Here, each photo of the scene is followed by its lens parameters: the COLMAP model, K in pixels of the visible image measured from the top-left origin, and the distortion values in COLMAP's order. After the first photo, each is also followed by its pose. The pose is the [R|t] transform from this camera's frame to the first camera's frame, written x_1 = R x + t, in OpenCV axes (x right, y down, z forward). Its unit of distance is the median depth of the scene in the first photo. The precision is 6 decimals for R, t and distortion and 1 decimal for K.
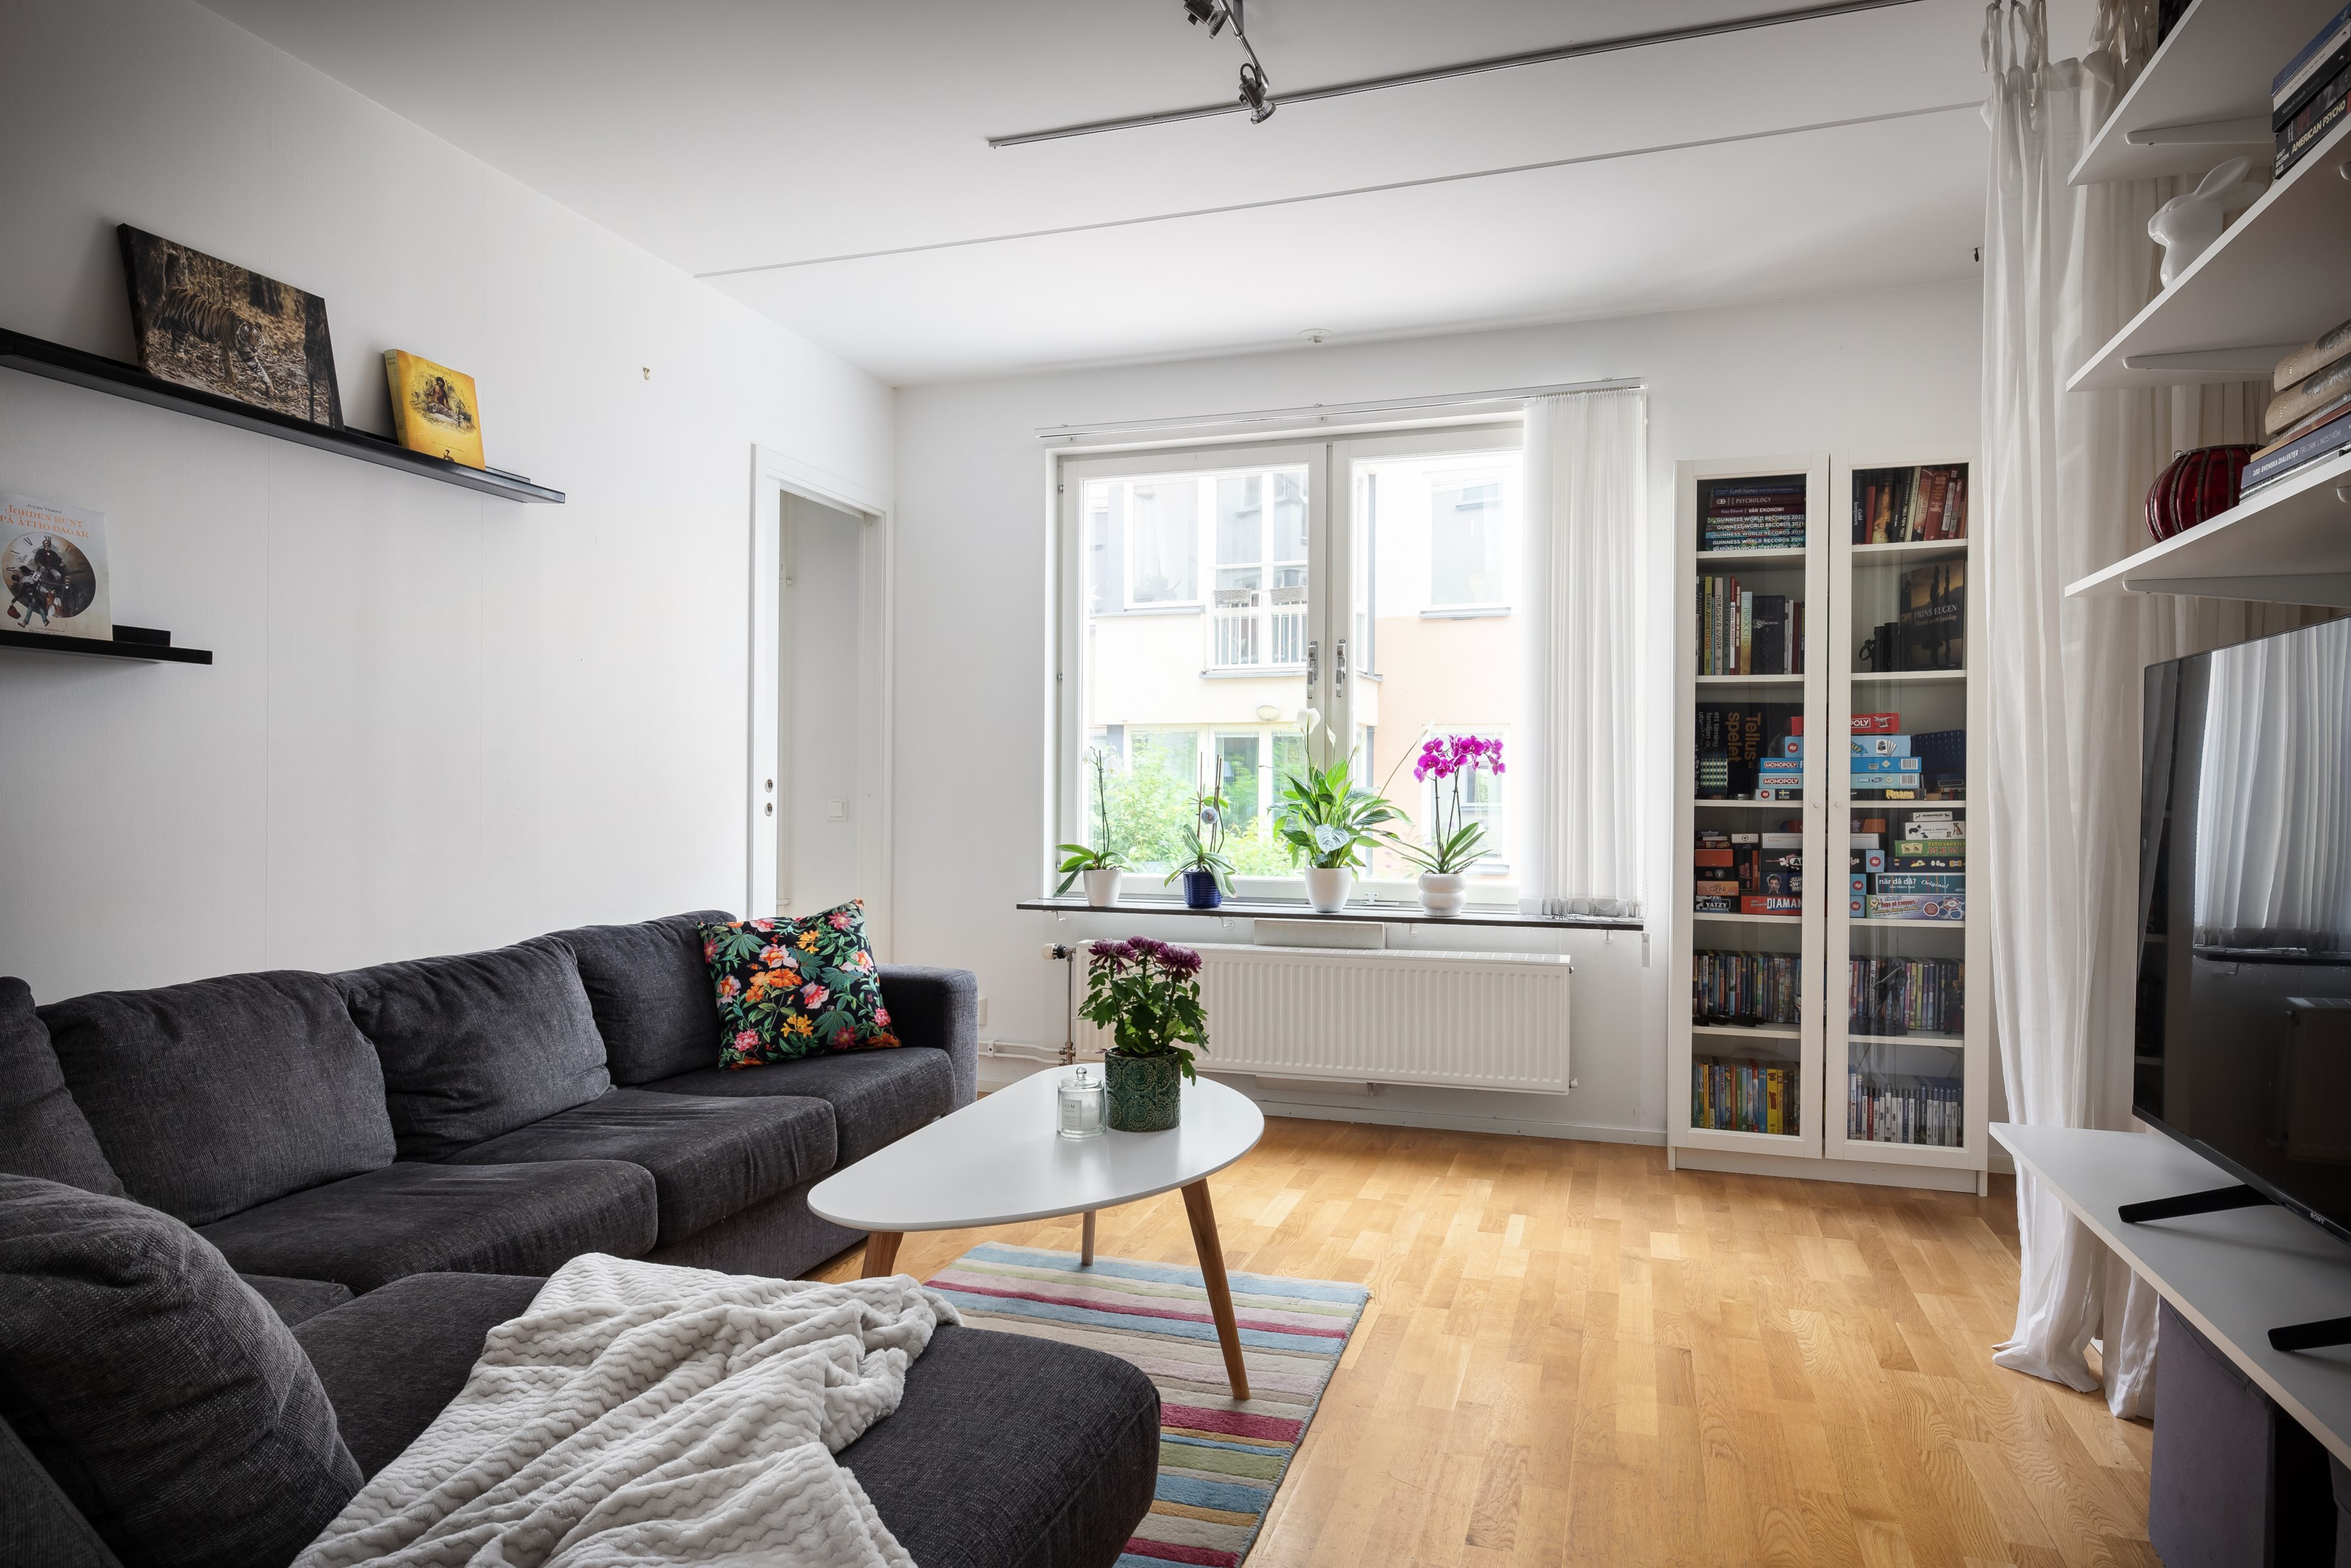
lens RADIAL K [[1364.0, 0, 1189.4], [0, 1364.0, 791.5], [0, 0, 1]] dist [-0.006620, 0.004594]
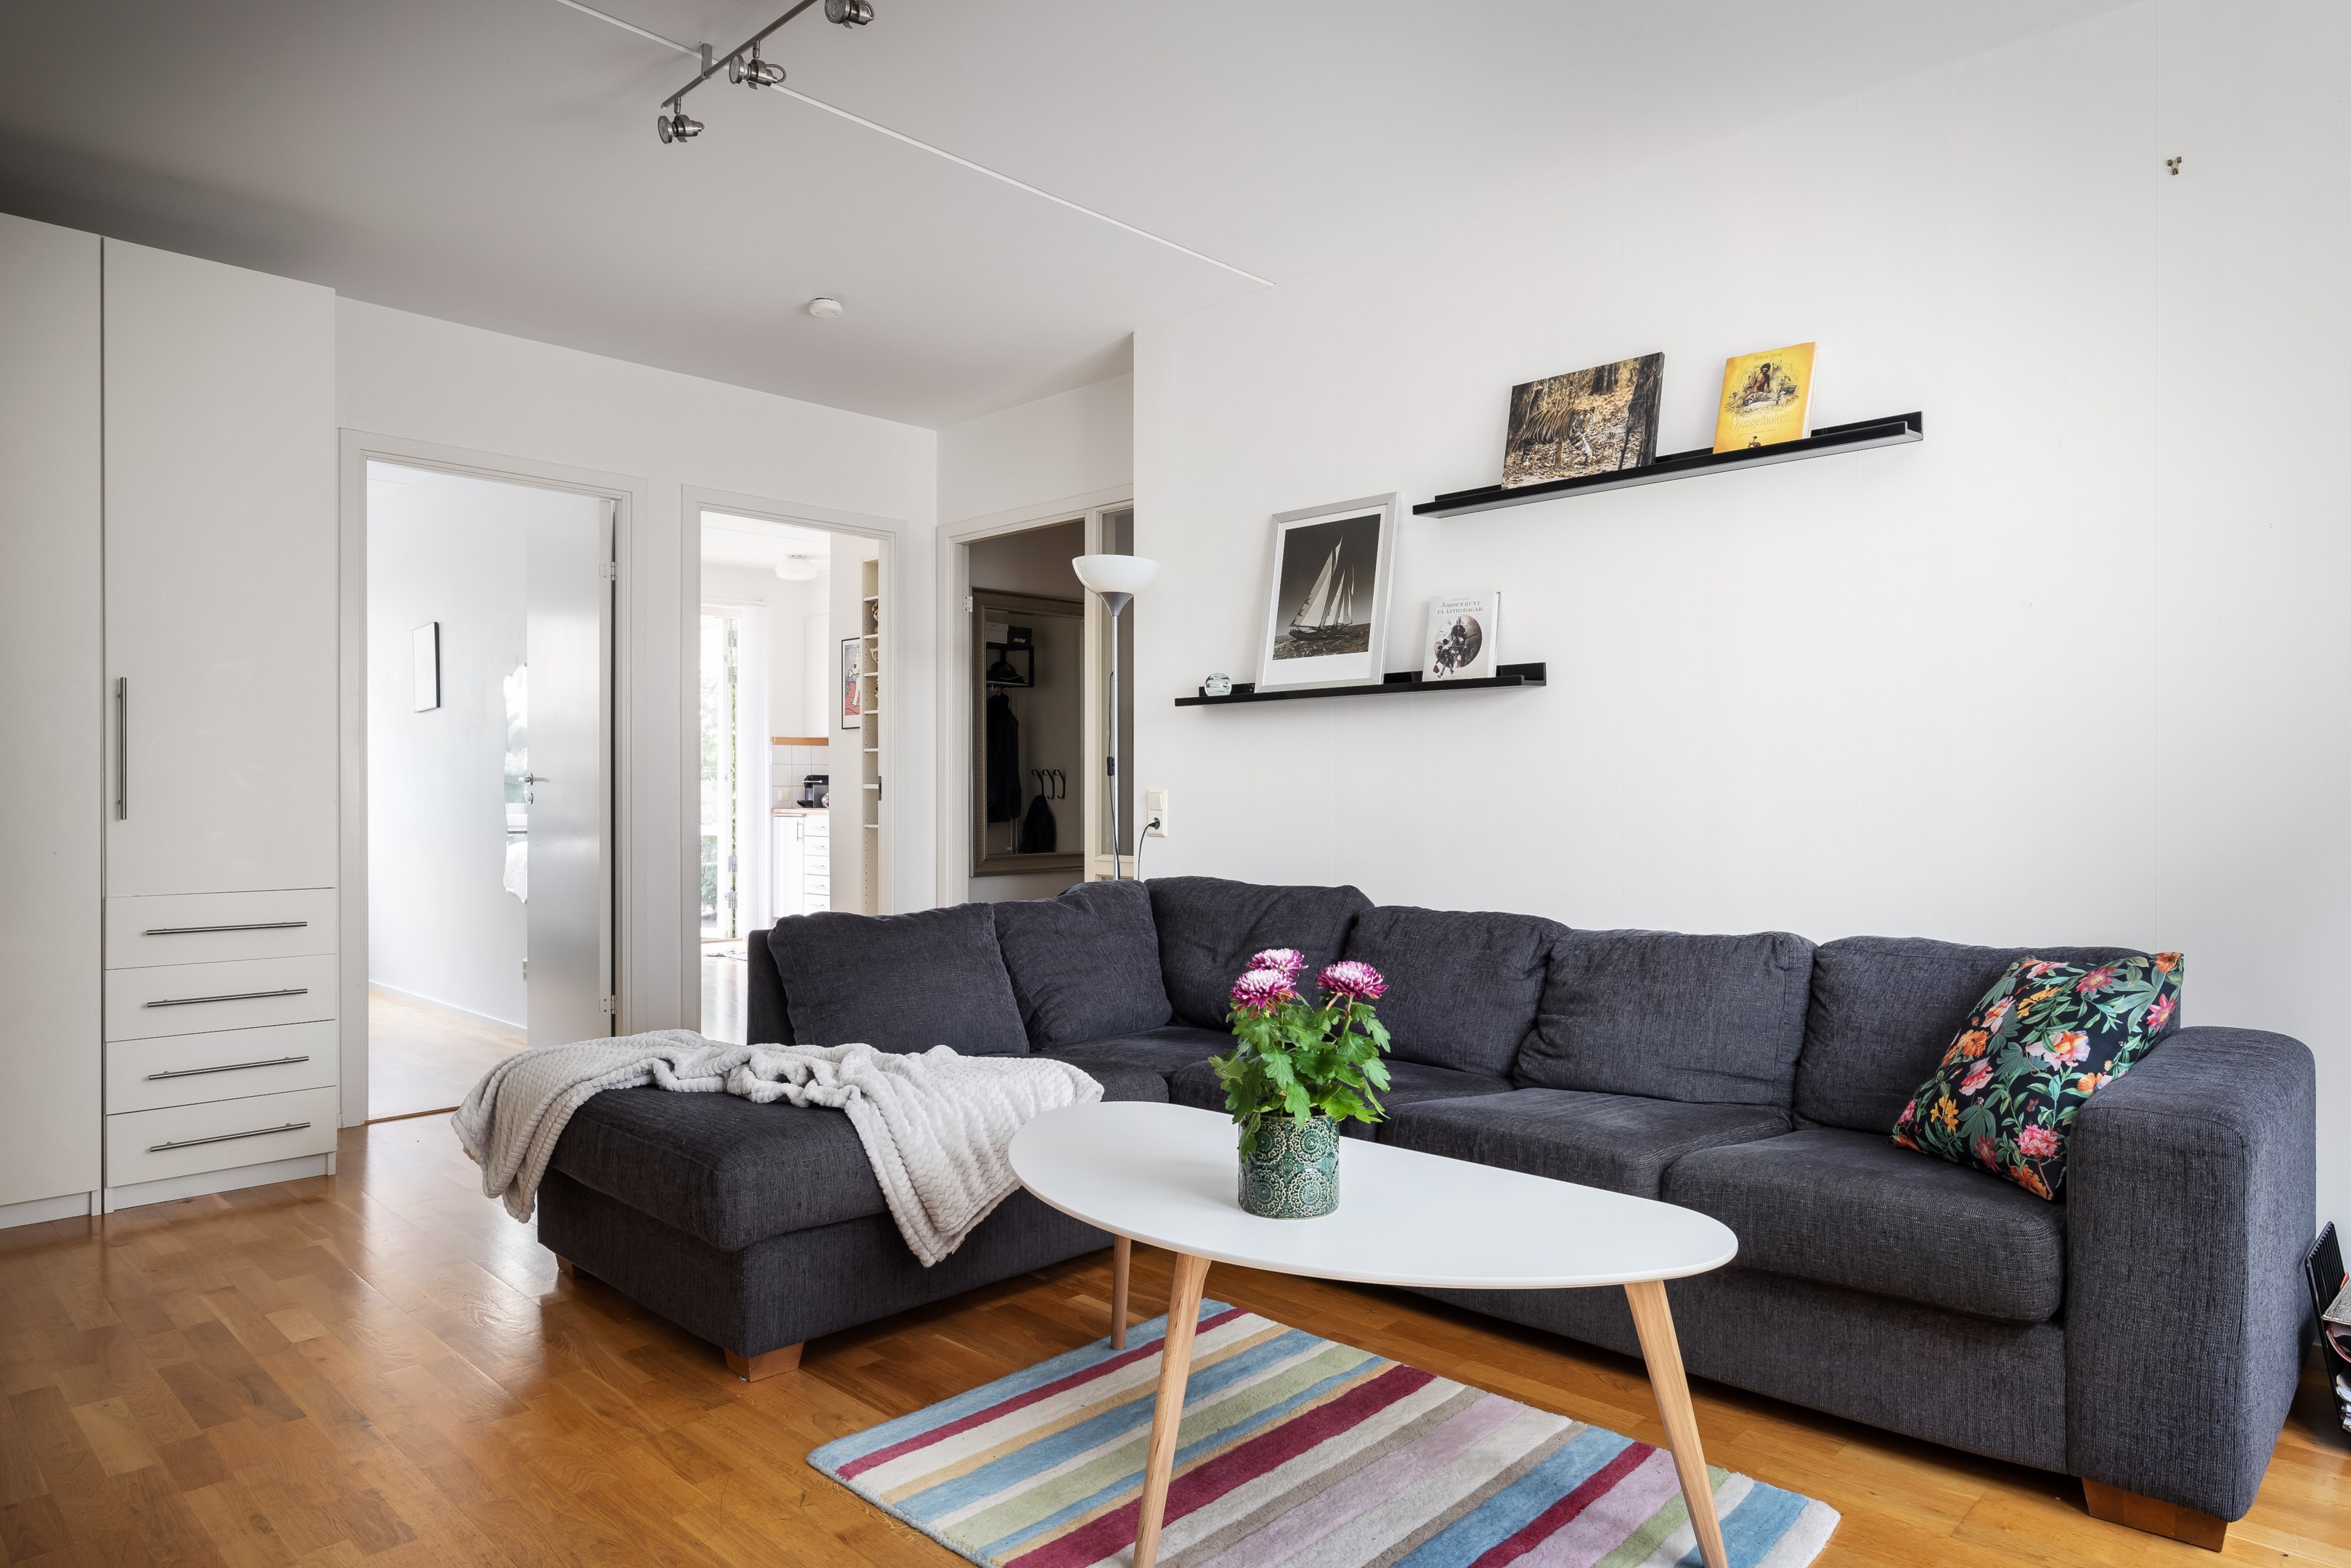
lens RADIAL K [[1364.0, 0, 1197.0], [0, 1364.0, 799.5], [0, 0, 1]] dist [-0.006620, 0.004594]
pose [[-0.423601, 0.003185, -0.905843, 0.423995], [0.001381, 0.999995, 0.002870, 0.011130], [0.905848, -0.000035, -0.423603, 0.822724]]
